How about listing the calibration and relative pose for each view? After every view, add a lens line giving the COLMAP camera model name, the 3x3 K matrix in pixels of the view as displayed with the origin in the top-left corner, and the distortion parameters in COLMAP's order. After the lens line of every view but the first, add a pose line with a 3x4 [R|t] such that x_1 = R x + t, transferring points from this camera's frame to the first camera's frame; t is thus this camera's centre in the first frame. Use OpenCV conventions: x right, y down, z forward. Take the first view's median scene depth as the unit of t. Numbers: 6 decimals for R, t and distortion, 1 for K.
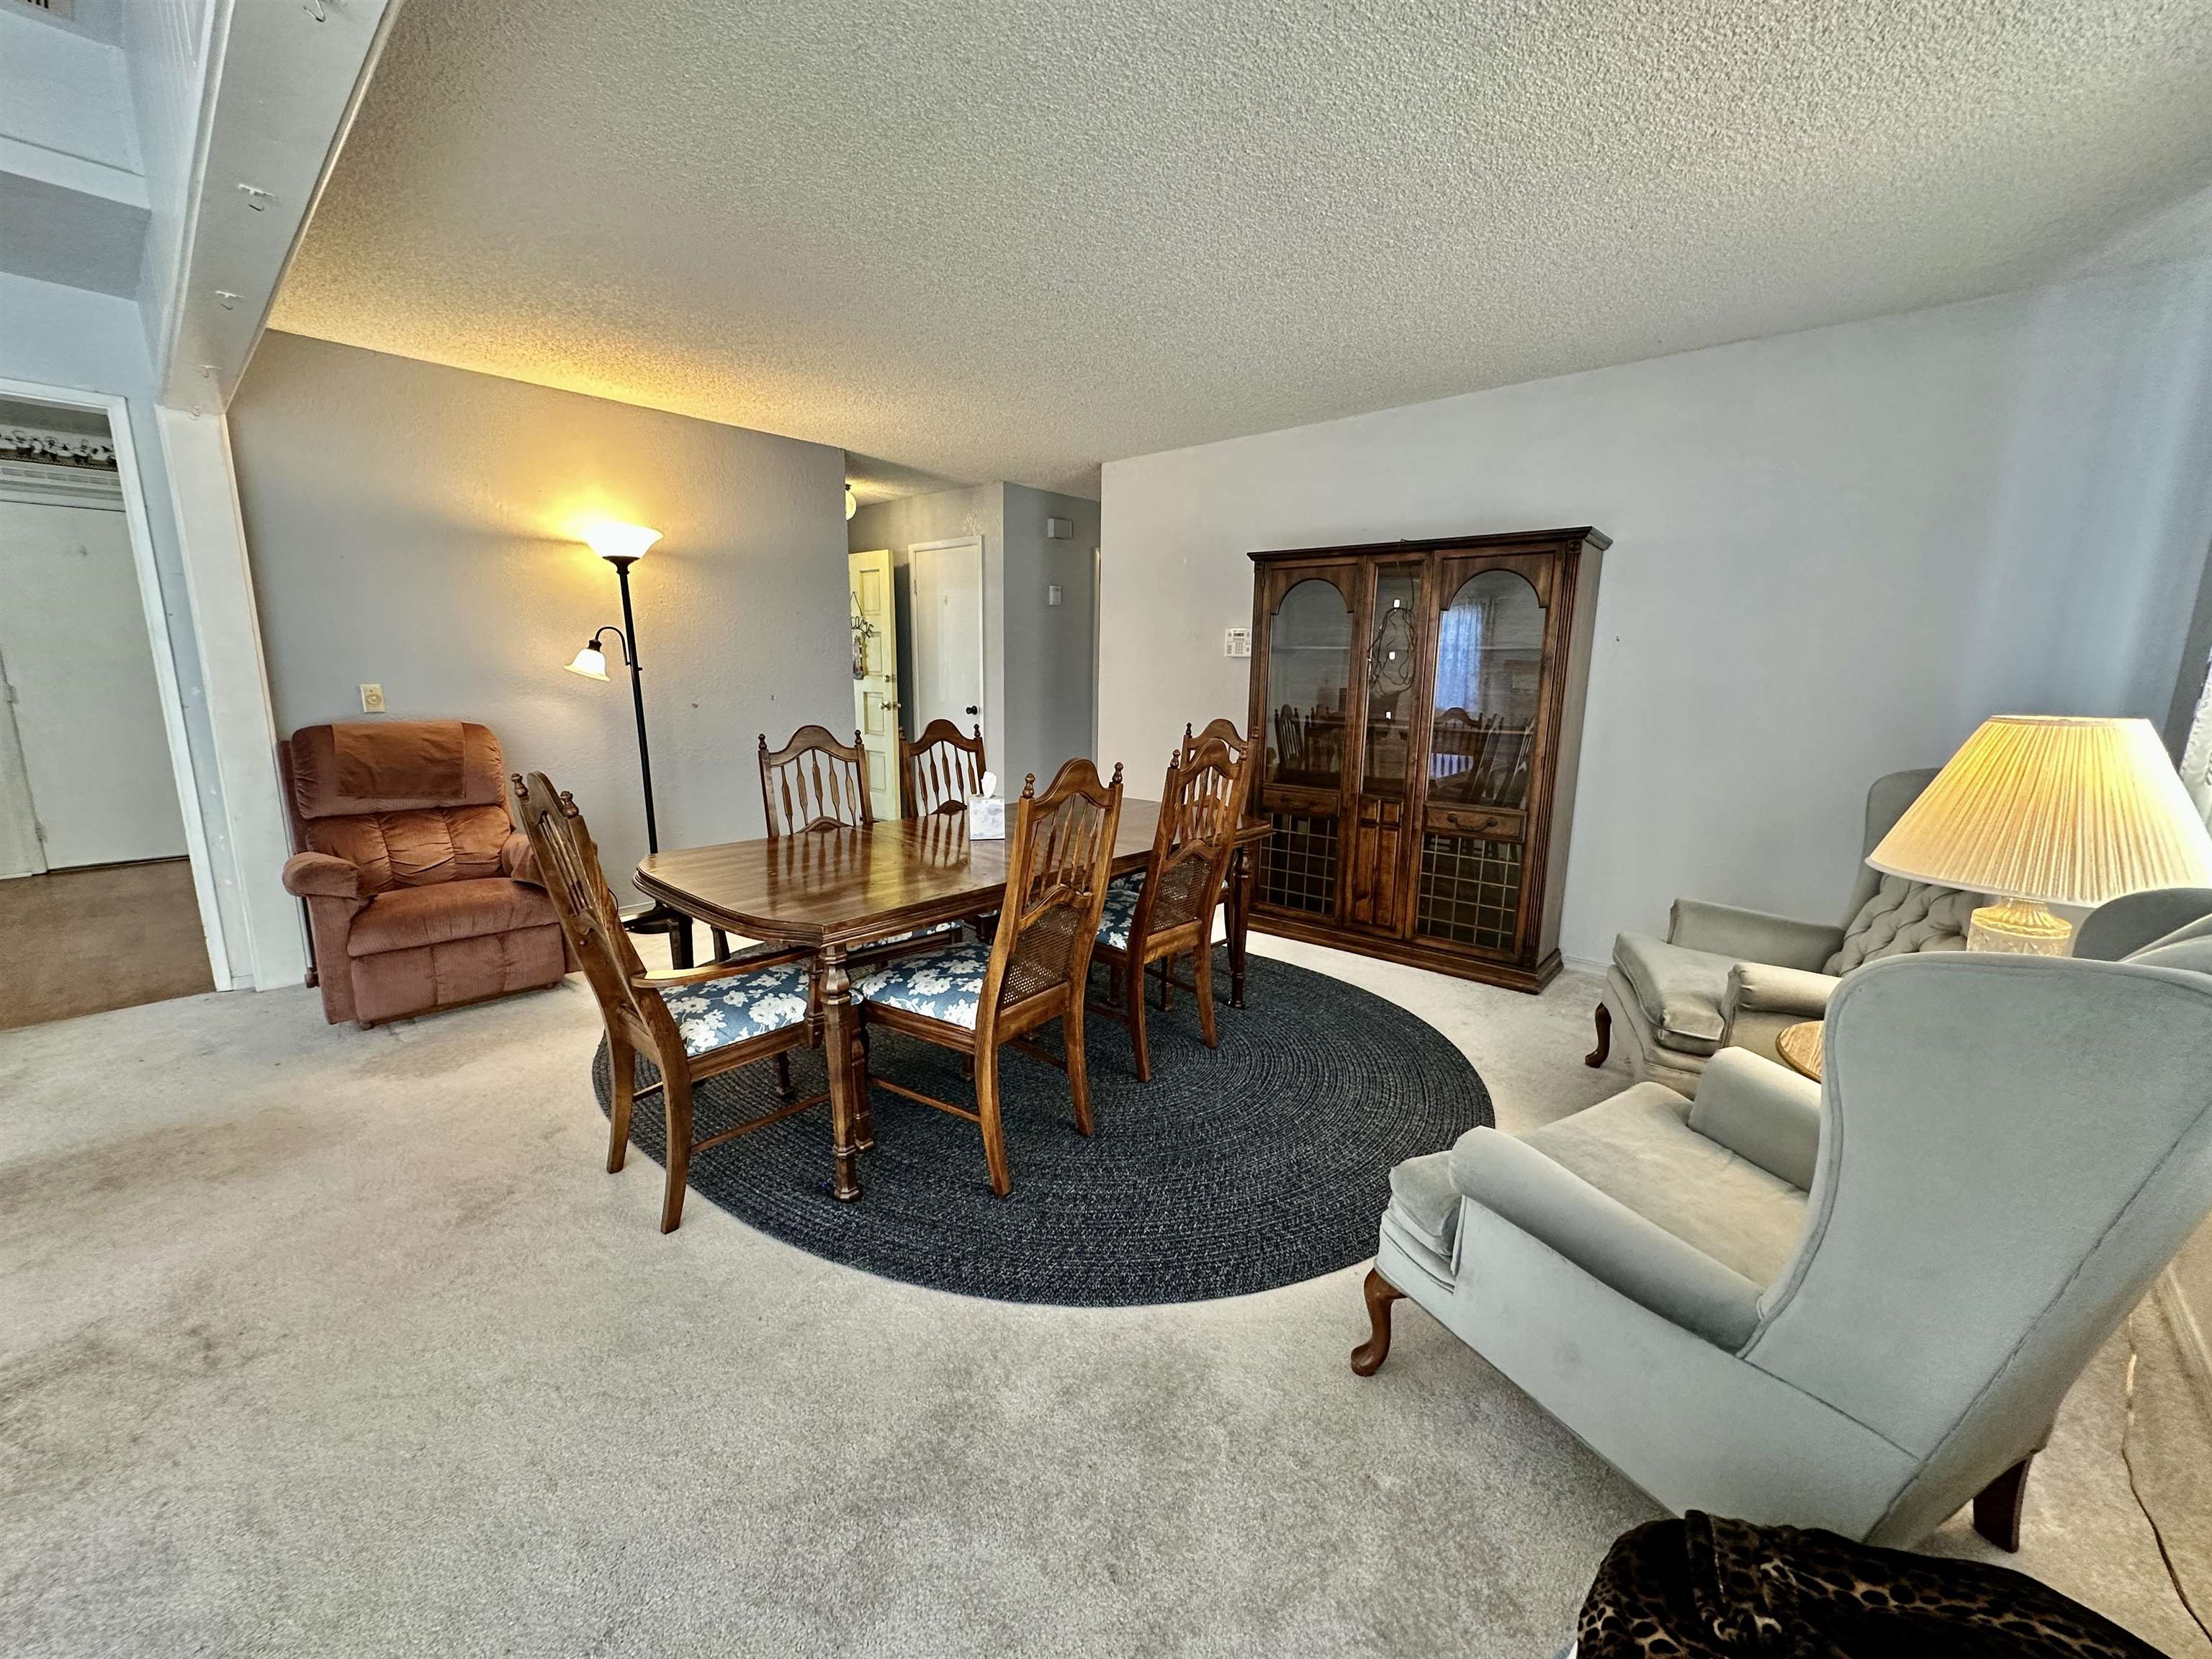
lens RADIAL K [[869.0, 0, 1106.0], [0, 869.0, 829.5], [0, 0, 1]] dist [0.001492, 0.000685]
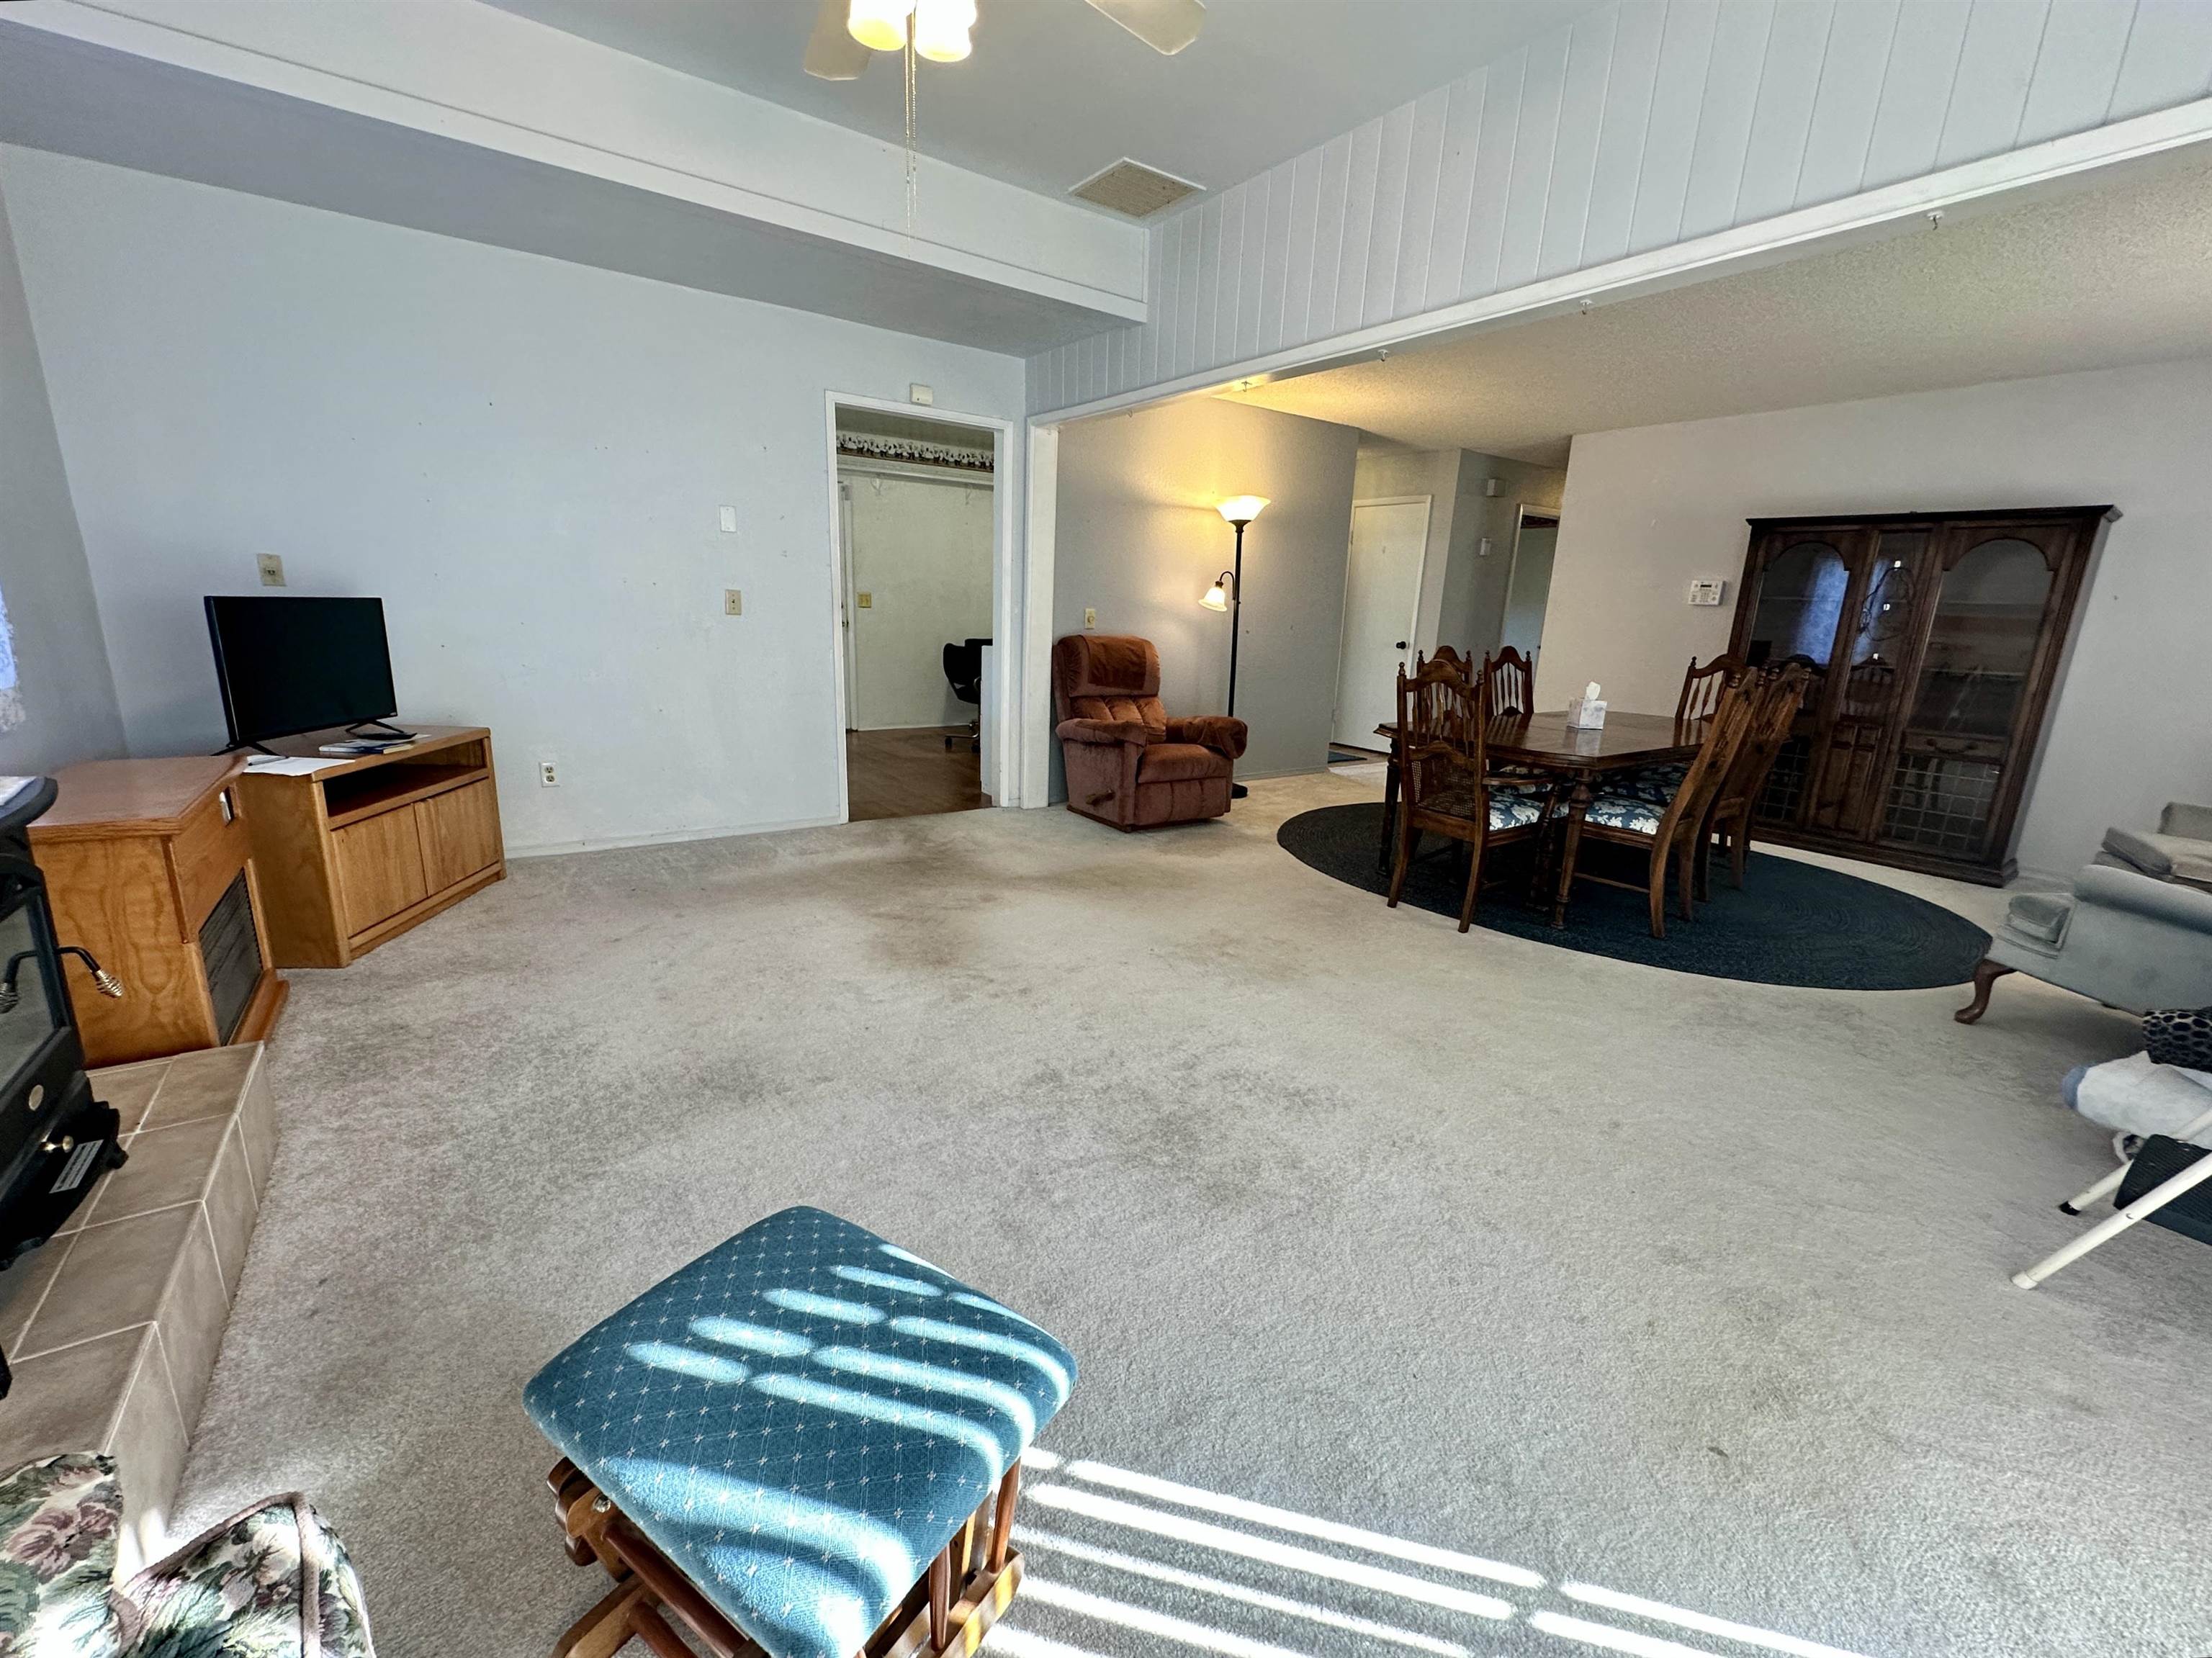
lens RADIAL K [[905.3, 0, 1106.0], [0, 905.3, 829.0], [0, 0, 1]] dist [-0.001528, 0.000415]
pose [[0.974841, 0.076286, -0.209440, -0.473799], [-0.064909, 0.996045, 0.060676, 0.109830], [0.213240, -0.045555, 0.975937, -0.513491]]
